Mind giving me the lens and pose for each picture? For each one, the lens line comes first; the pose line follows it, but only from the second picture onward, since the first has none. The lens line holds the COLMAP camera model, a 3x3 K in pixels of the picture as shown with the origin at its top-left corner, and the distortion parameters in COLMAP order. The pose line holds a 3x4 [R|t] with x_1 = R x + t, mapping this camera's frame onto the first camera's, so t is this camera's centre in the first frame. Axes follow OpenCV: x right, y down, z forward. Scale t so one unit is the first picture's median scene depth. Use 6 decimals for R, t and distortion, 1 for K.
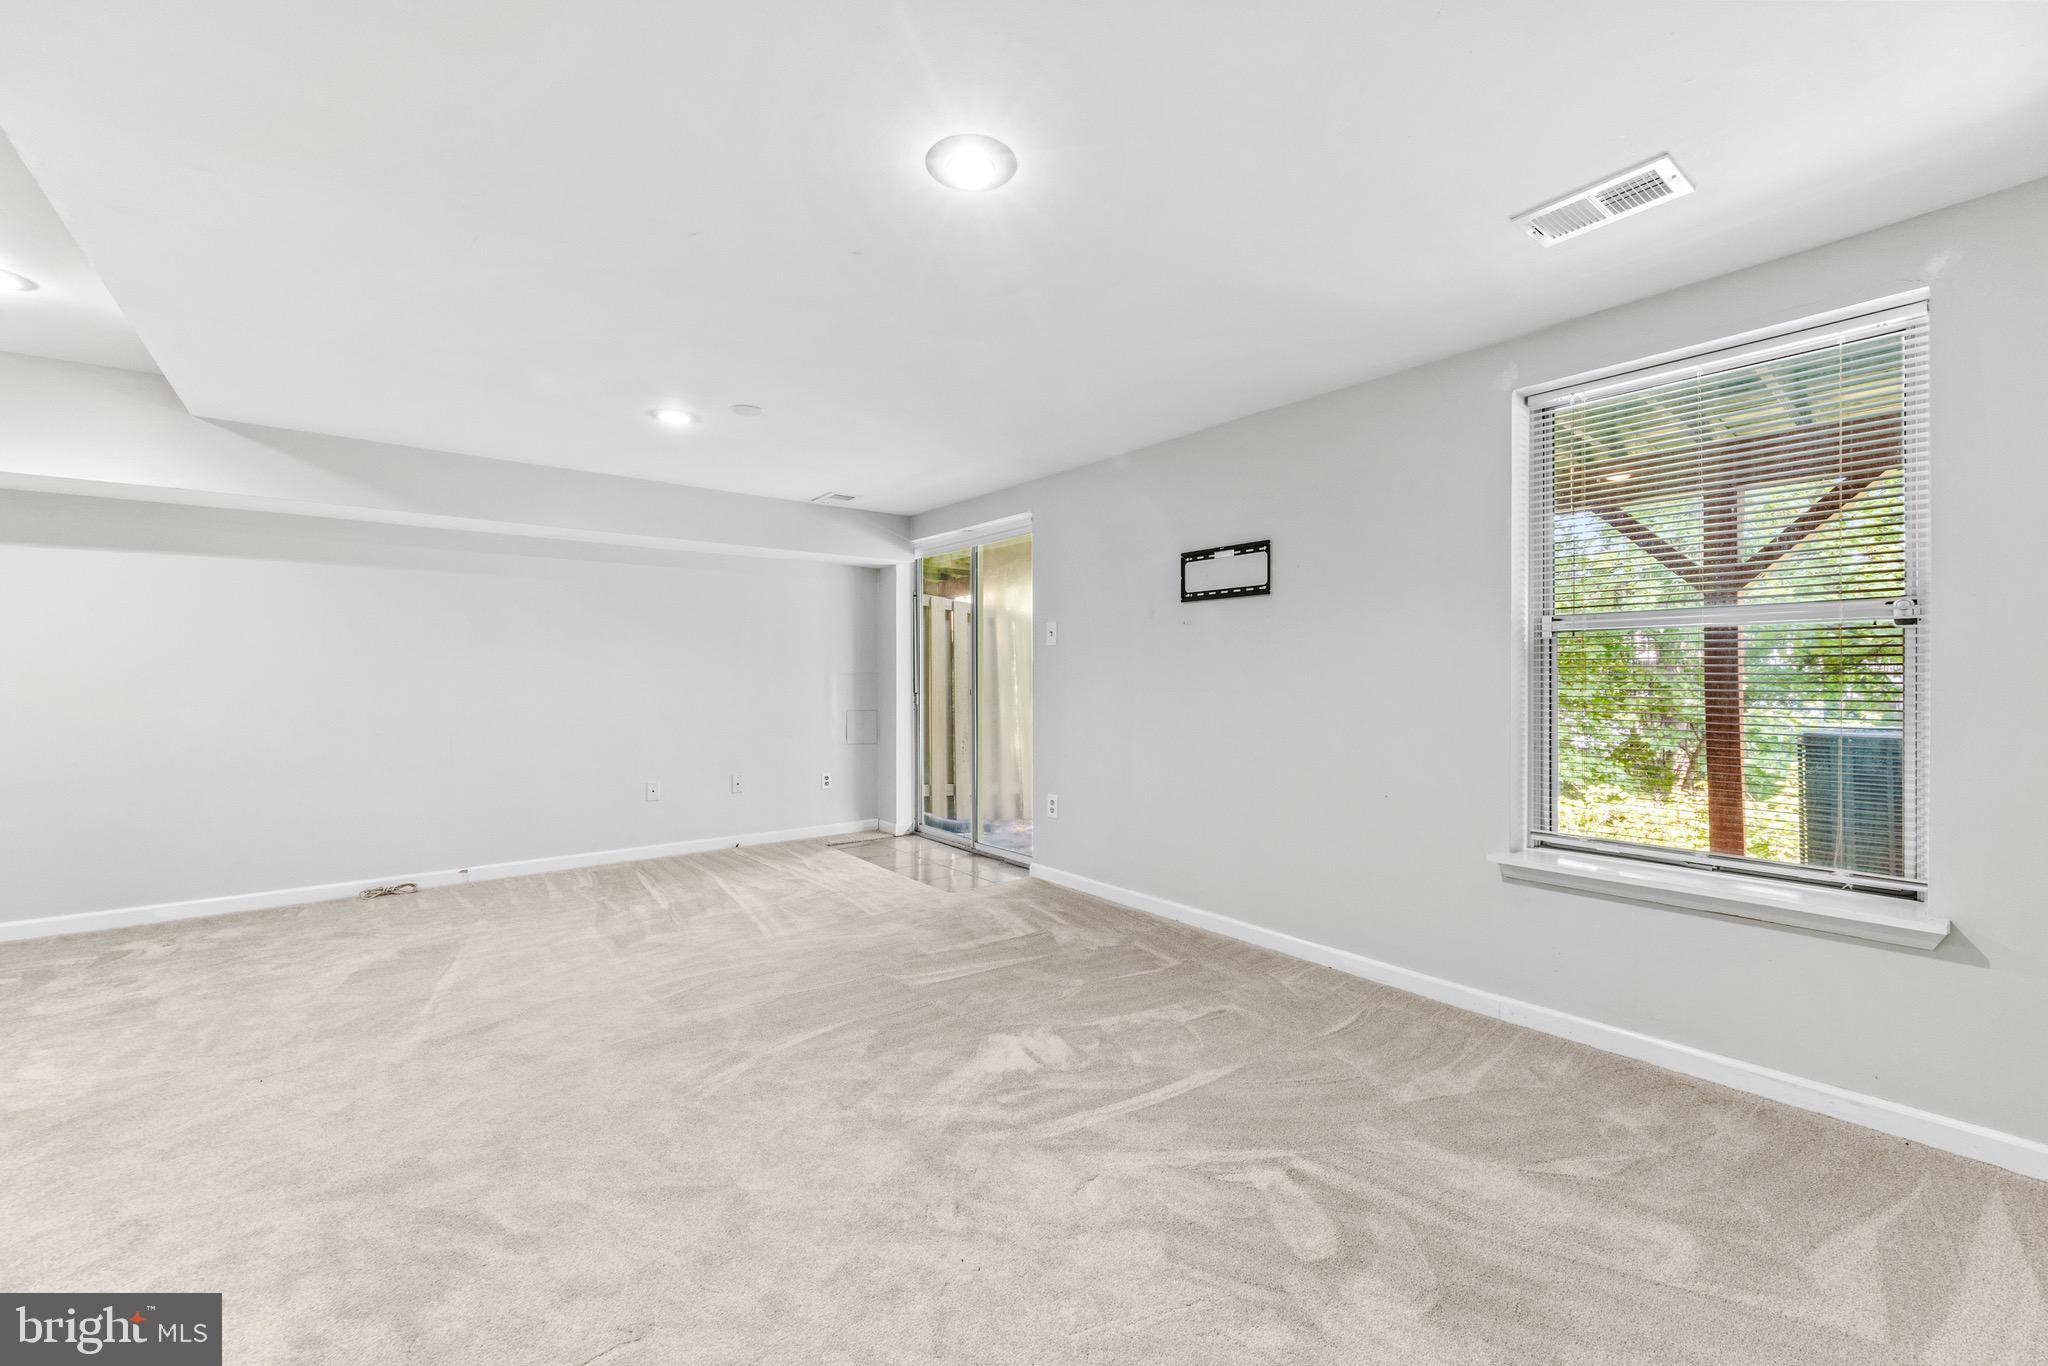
lens RADIAL K [[818.2, 0, 1028.1], [0, 818.2, 680.8], [0, 0, 1]] dist [-0.009273, 0.001545]
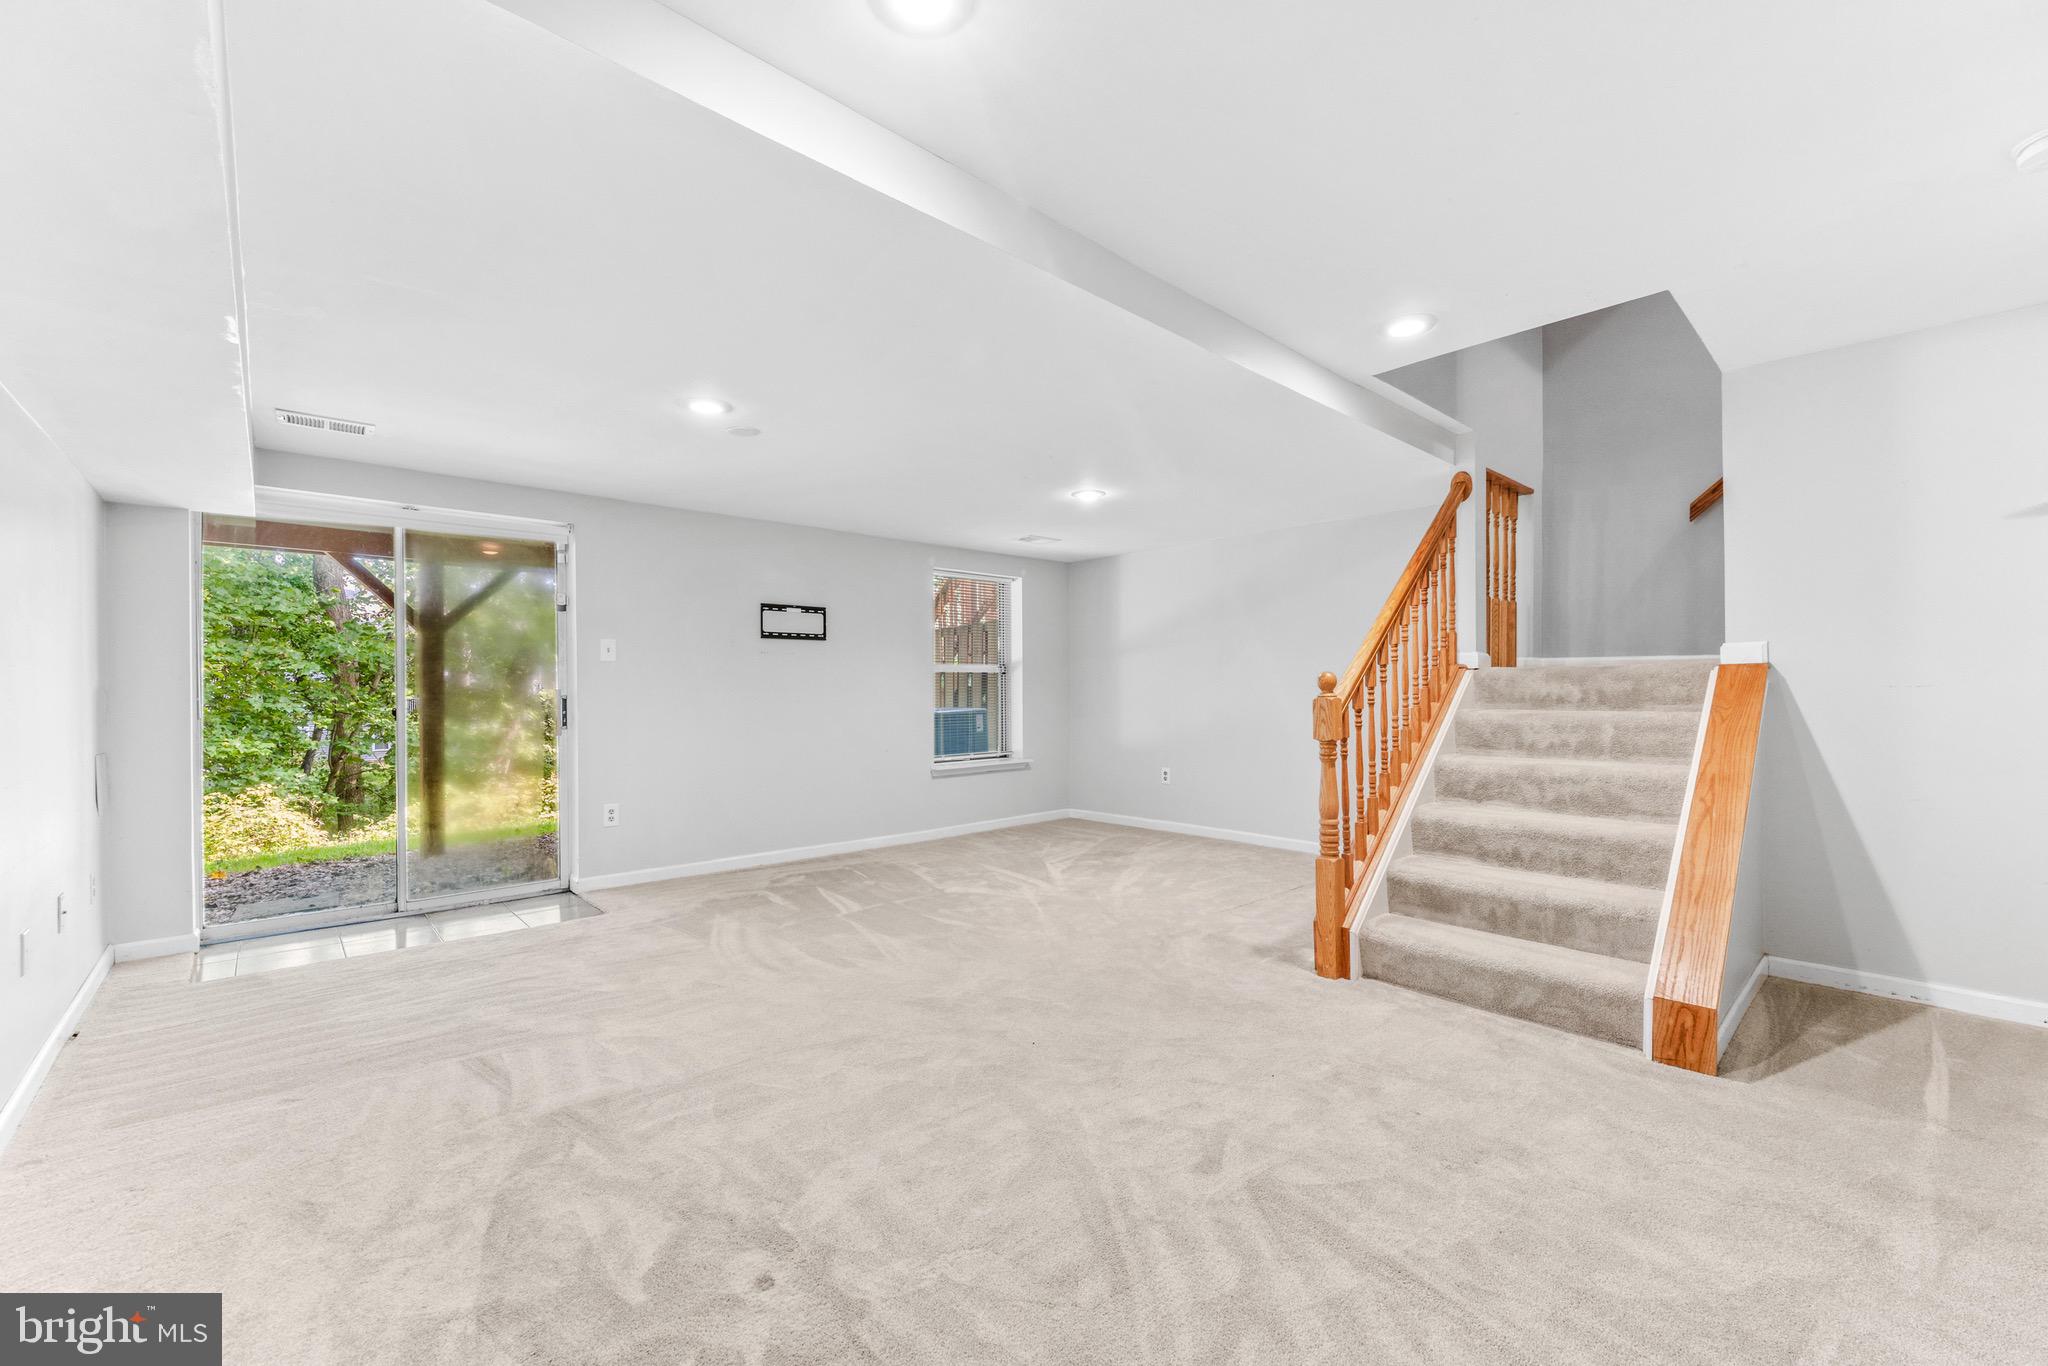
lens RADIAL K [[818.2, 0, 1027.9], [0, 818.2, 685.1], [0, 0, 1]] dist [-0.009273, 0.001545]
pose [[-0.066453, -0.000843, 0.997789, -1.320798], [0.004733, 0.999988, 0.001160, -0.014962], [-0.997778, 0.004799, -0.066448, 0.670805]]
